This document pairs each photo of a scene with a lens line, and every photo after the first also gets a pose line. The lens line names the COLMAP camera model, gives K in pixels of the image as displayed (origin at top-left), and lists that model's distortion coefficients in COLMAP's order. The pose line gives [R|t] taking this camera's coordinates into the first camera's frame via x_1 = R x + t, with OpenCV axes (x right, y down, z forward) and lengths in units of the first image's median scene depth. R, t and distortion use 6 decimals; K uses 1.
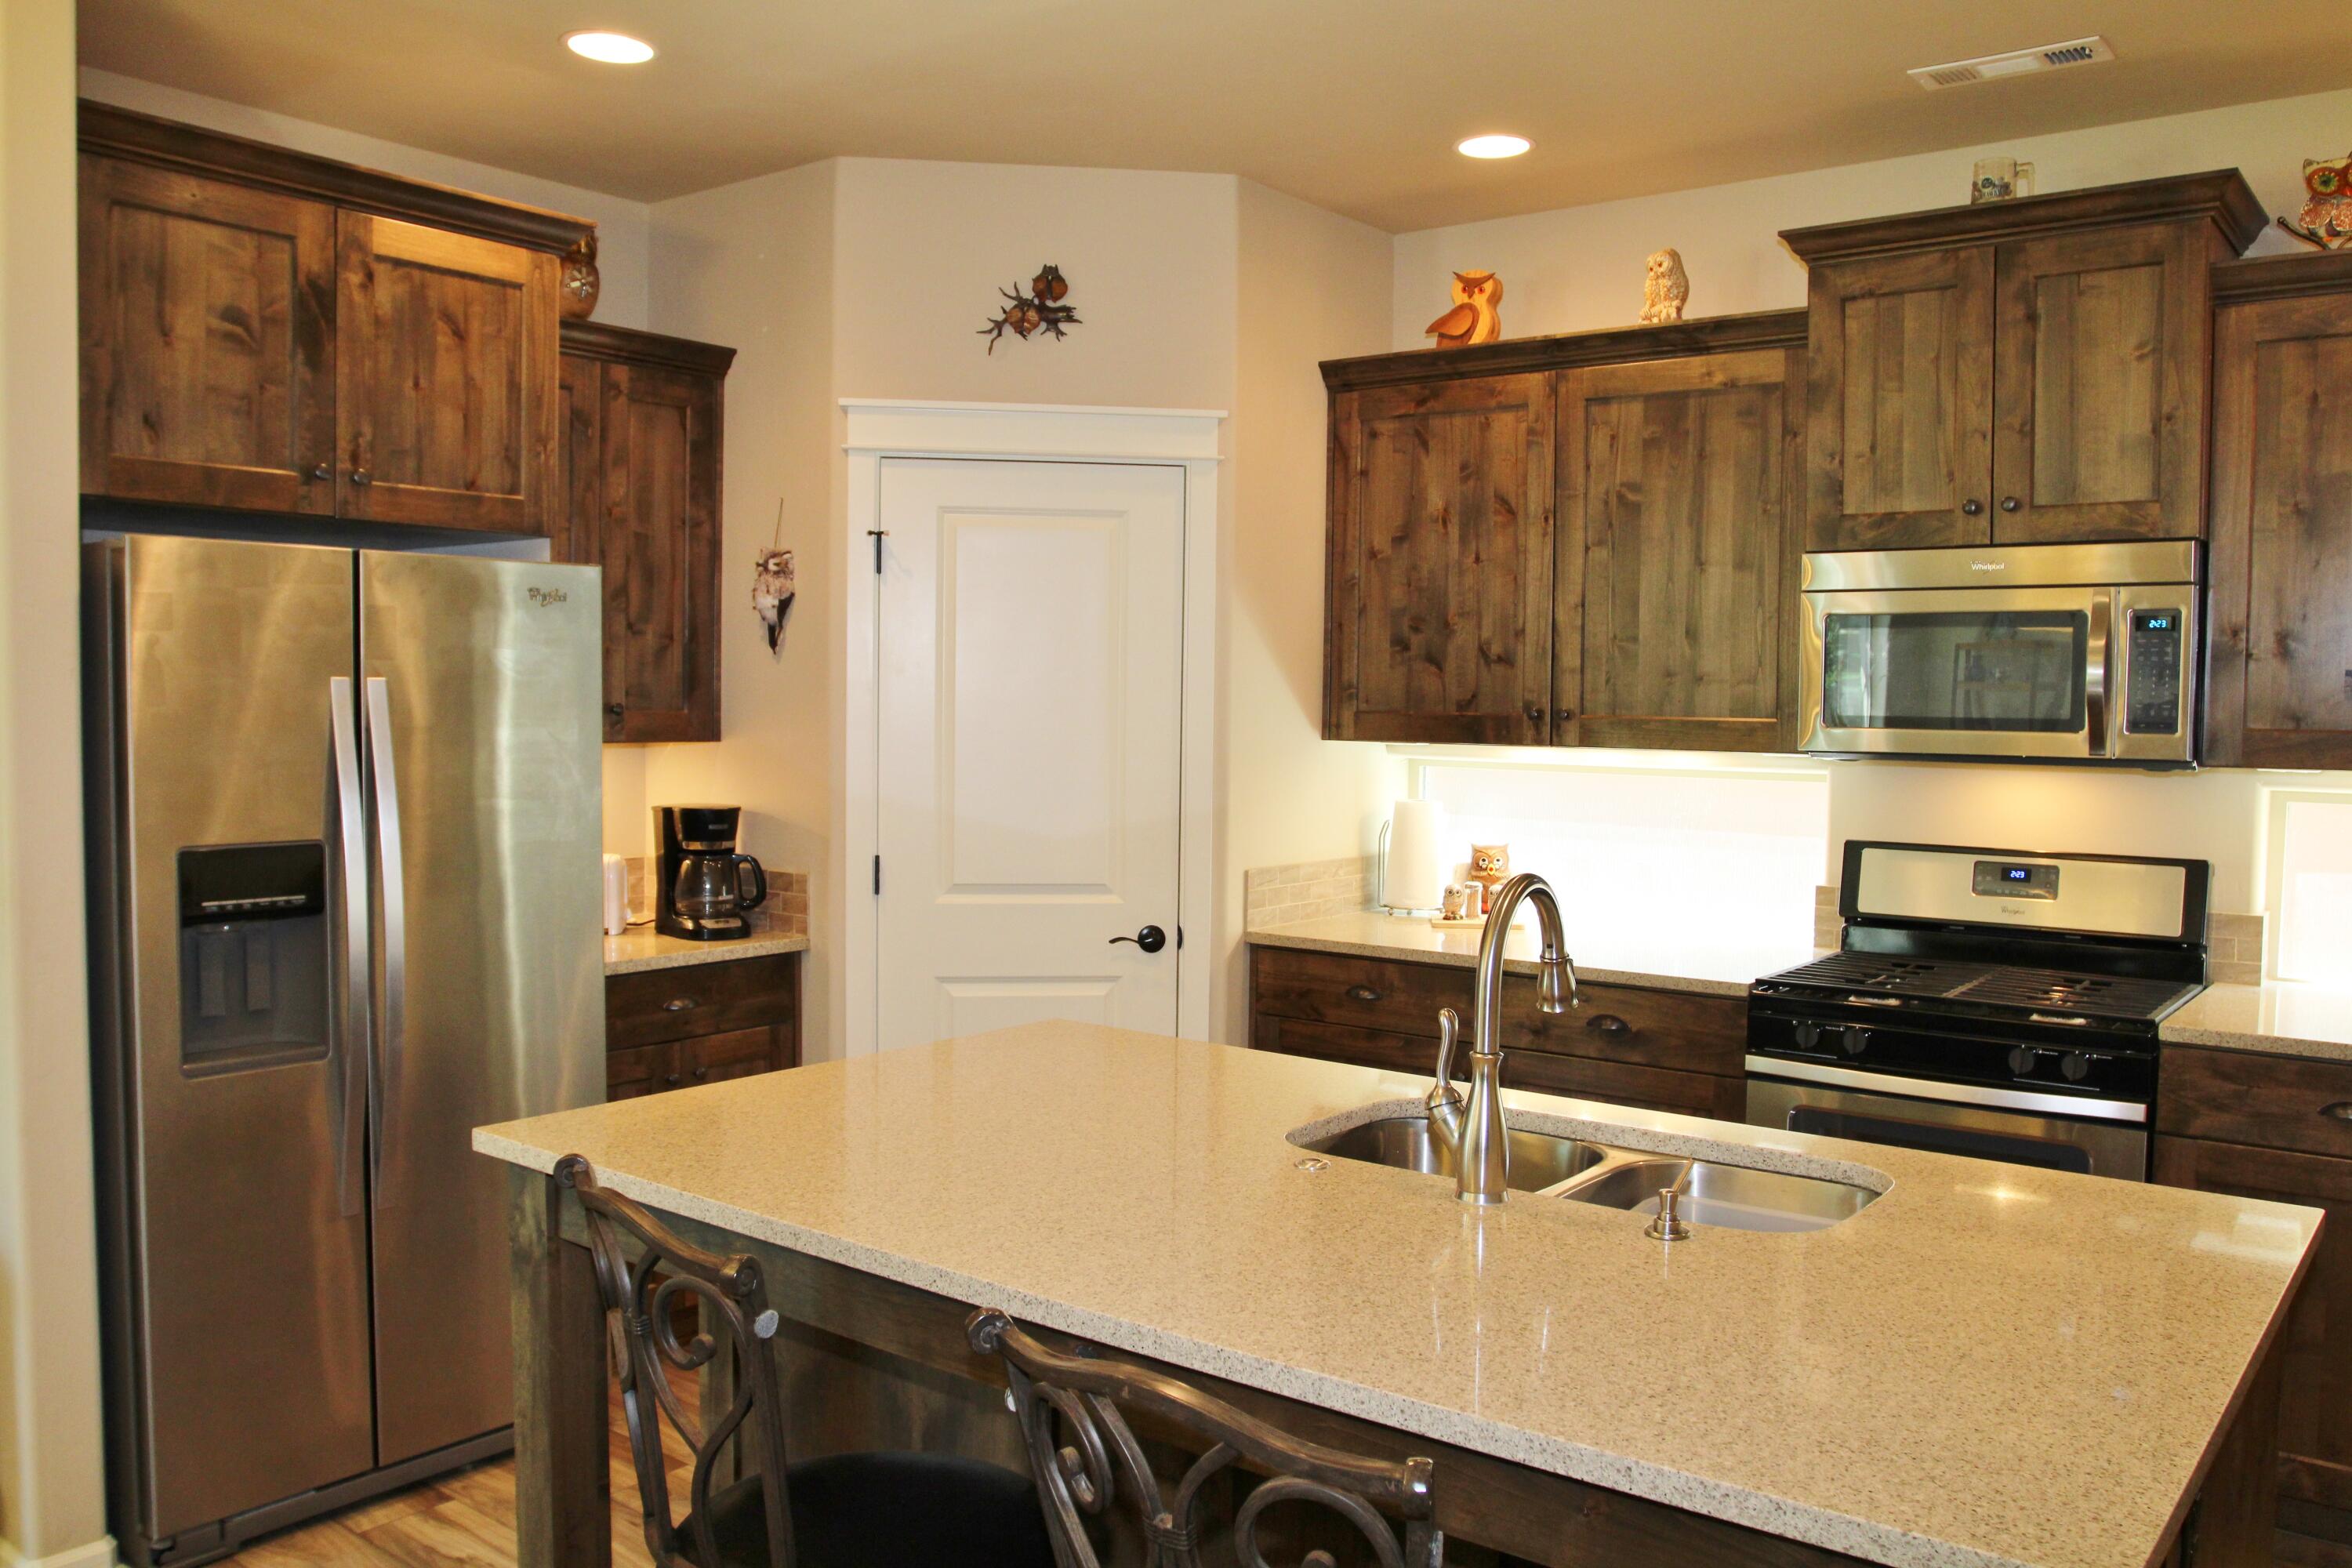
lens RADIAL K [[1911.3, 0, 1175.5], [0, 1911.3, 774.7], [0, 0, 1]] dist [-0.011717, 0.001971]
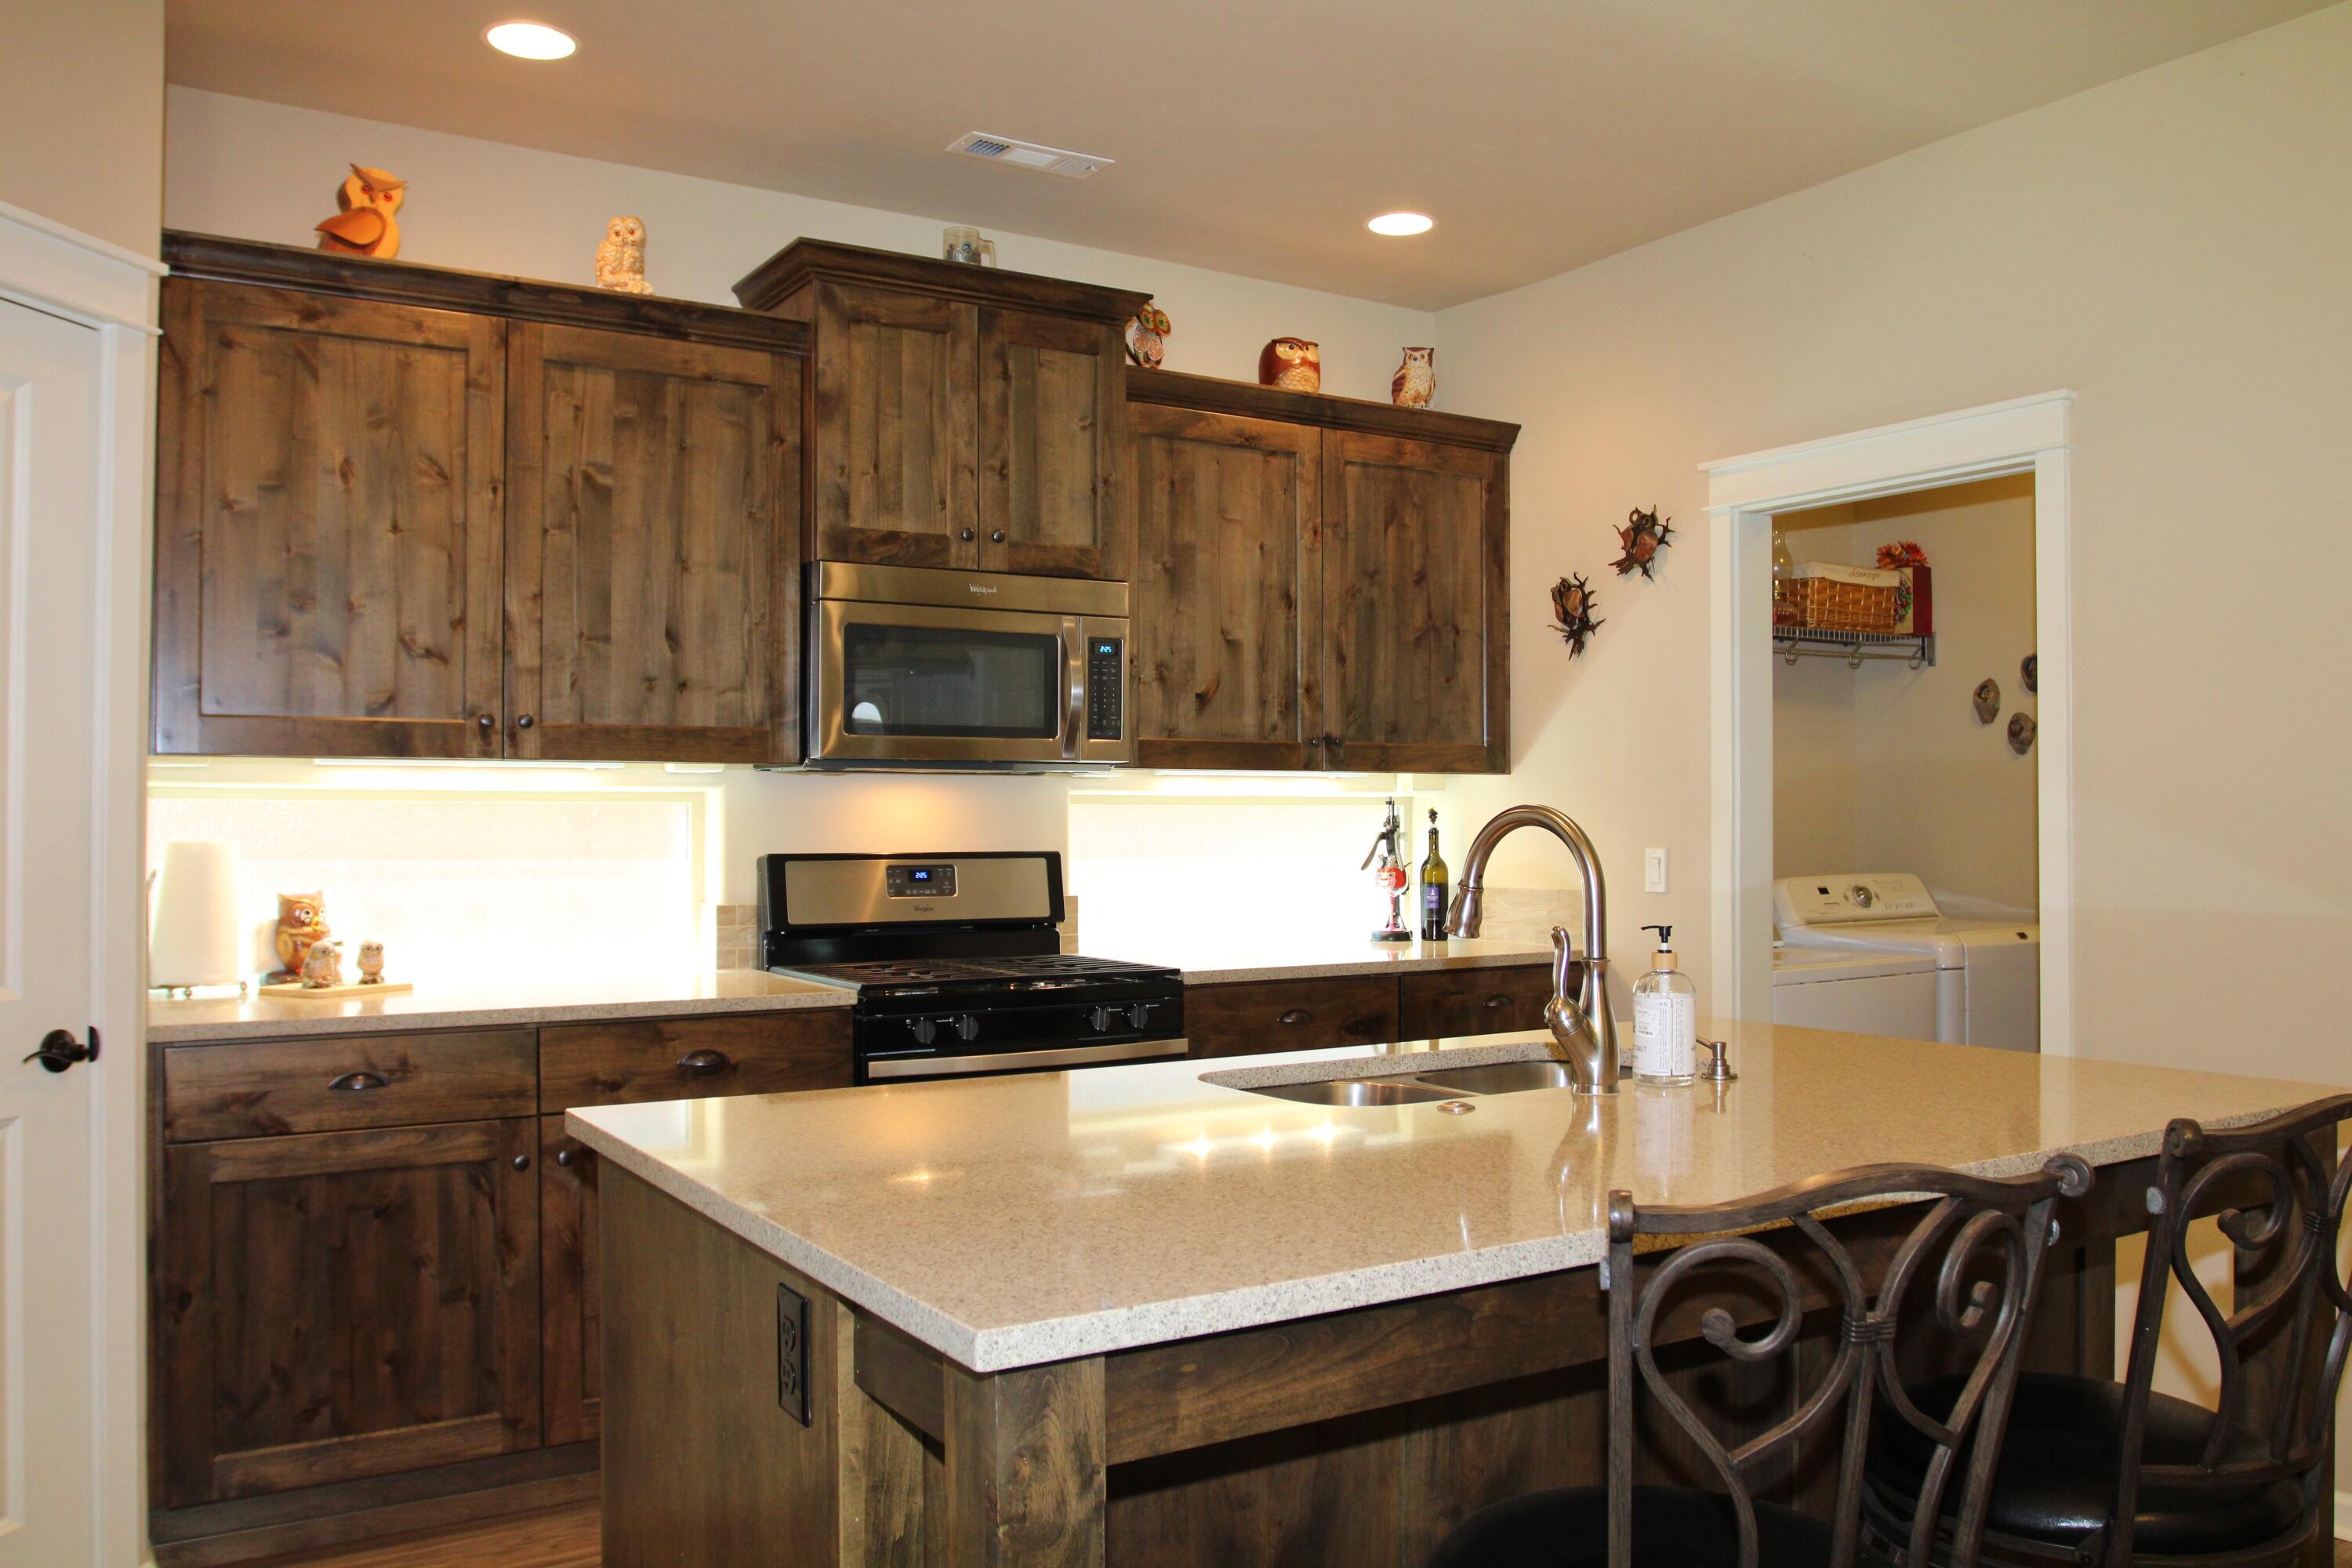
lens RADIAL K [[1911.3, 0, 1175.5], [0, 1911.3, 784.2], [0, 0, 1]] dist [-0.011717, 0.001971]
pose [[0.359532, 0.005825, 0.933115, -0.552857], [0.047510, 0.998569, -0.024539, 0.035276], [-0.931922, 0.053155, 0.358741, 0.485846]]
